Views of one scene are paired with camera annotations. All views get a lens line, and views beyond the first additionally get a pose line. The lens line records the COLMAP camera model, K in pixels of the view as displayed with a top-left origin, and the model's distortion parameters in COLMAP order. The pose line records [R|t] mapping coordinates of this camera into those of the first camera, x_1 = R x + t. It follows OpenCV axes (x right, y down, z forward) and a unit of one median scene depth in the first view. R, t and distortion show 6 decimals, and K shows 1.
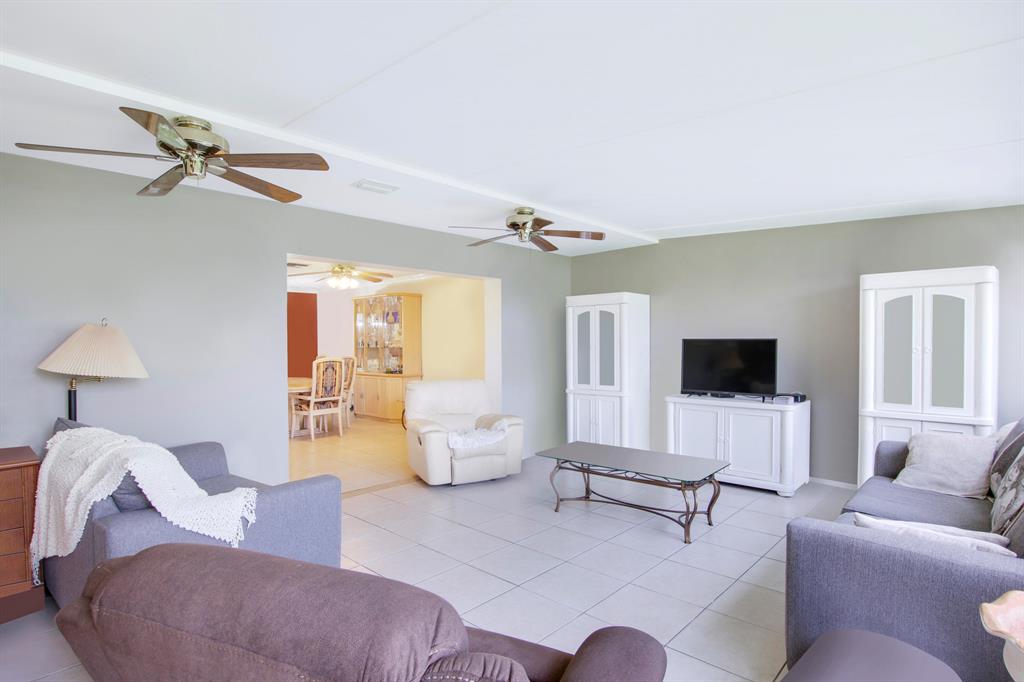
lens RADIAL K [[532.6, 0, 513.6], [0, 532.6, 346.9], [0, 0, 1]] dist [-0.012612, 0.001575]
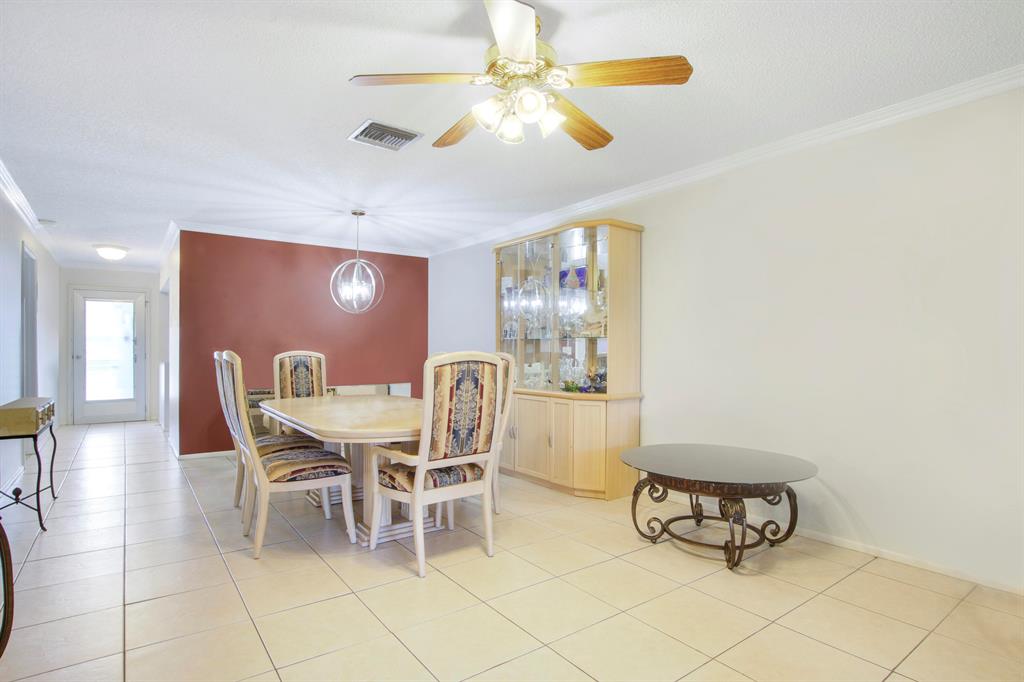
lens RADIAL K [[532.6, 0, 512.5], [0, 532.6, 343.6], [0, 0, 1]] dist [-0.012612, 0.001575]
pose [[0.982193, 0.004859, -0.187814, -0.239020], [-0.009693, 0.999645, -0.024829, 0.022986], [0.187627, 0.026207, 0.981891, 0.624387]]
